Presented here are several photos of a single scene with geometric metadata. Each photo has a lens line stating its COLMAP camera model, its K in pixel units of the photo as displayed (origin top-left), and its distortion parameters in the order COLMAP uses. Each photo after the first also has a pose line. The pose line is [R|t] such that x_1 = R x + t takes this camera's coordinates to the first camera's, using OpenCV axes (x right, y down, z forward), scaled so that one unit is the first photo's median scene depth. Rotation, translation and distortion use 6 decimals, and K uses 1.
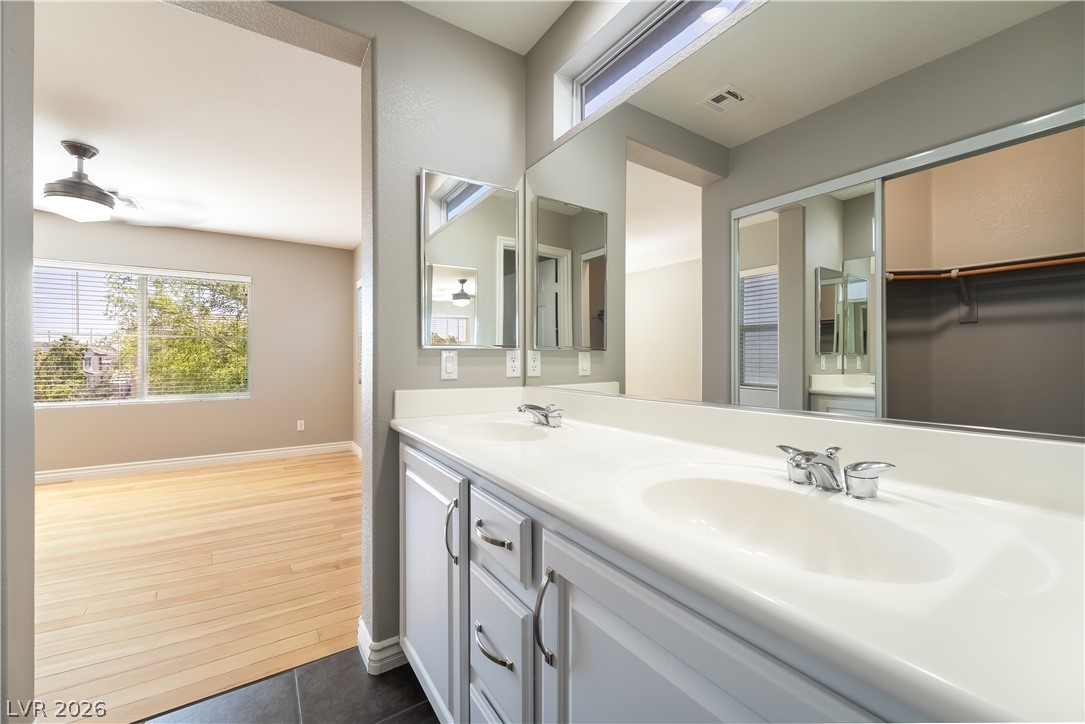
lens RADIAL K [[441.3, 0, 546.8], [0, 441.3, 362.8], [0, 0, 1]] dist [-0.000825, 0.000694]
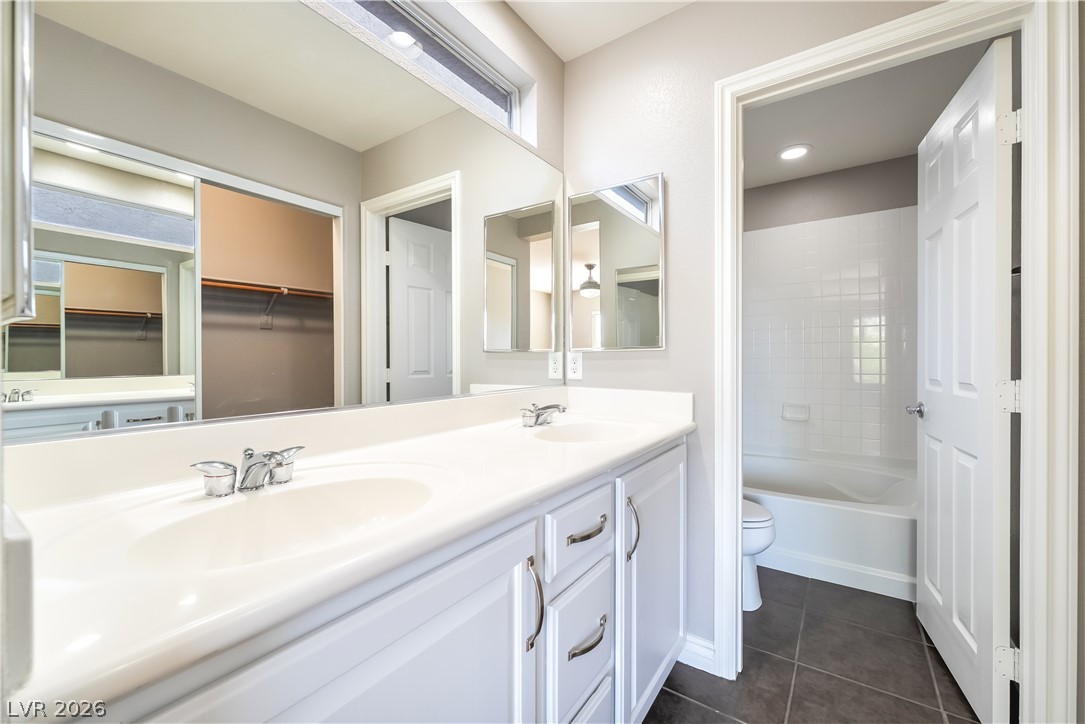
lens RADIAL K [[441.3, 0, 545.2], [0, 441.3, 367.0], [0, 0, 1]] dist [-0.000825, 0.000694]
pose [[-0.386130, -0.004503, 0.922433, -0.997690], [-0.008472, 0.999963, 0.001336, 0.002626], [-0.922405, -0.007299, -0.386154, 1.395571]]
